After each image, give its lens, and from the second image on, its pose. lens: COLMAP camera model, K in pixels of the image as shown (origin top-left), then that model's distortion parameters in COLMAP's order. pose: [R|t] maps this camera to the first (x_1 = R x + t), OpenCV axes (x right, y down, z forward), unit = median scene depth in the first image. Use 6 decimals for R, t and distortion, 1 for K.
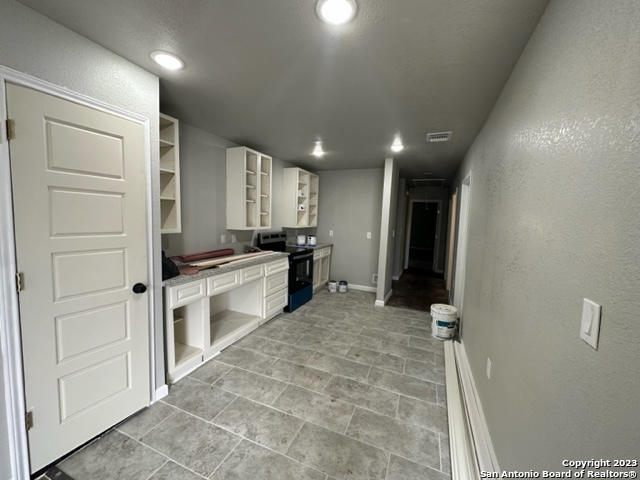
lens RADIAL K [[255.9, 0, 321.4], [0, 255.9, 240.7], [0, 0, 1]] dist [-0.002318, 0.000654]
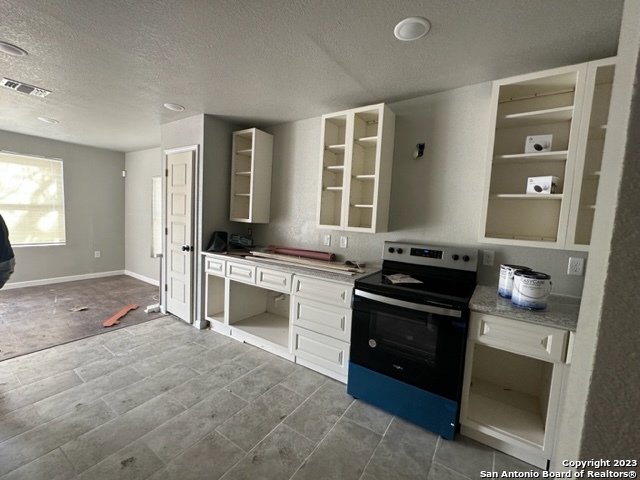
lens RADIAL K [[276.1, 0, 318.9], [0, 276.1, 240.0], [0, 0, 1]] dist [0.006656, -0.000838]
pose [[-0.192937, 0.056377, -0.979590, 0.592753], [-0.134236, 0.987445, 0.083267, -0.093942], [0.971986, 0.147561, -0.182947, 1.417034]]
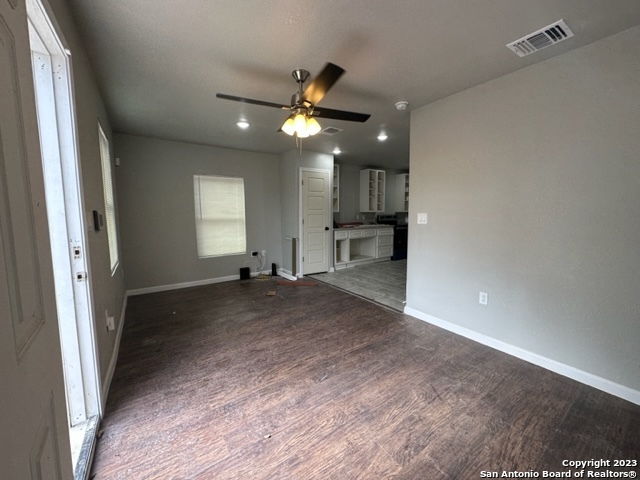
lens RADIAL K [[255.9, 0, 320.7], [0, 255.9, 238.0], [0, 0, 1]] dist [-0.002318, 0.000654]
pose [[0.846975, 0.019005, -0.531294, 0.516618], [-0.015443, 0.999819, 0.011146, 0.169562], [0.531409, -0.001235, 0.847114, -0.998406]]
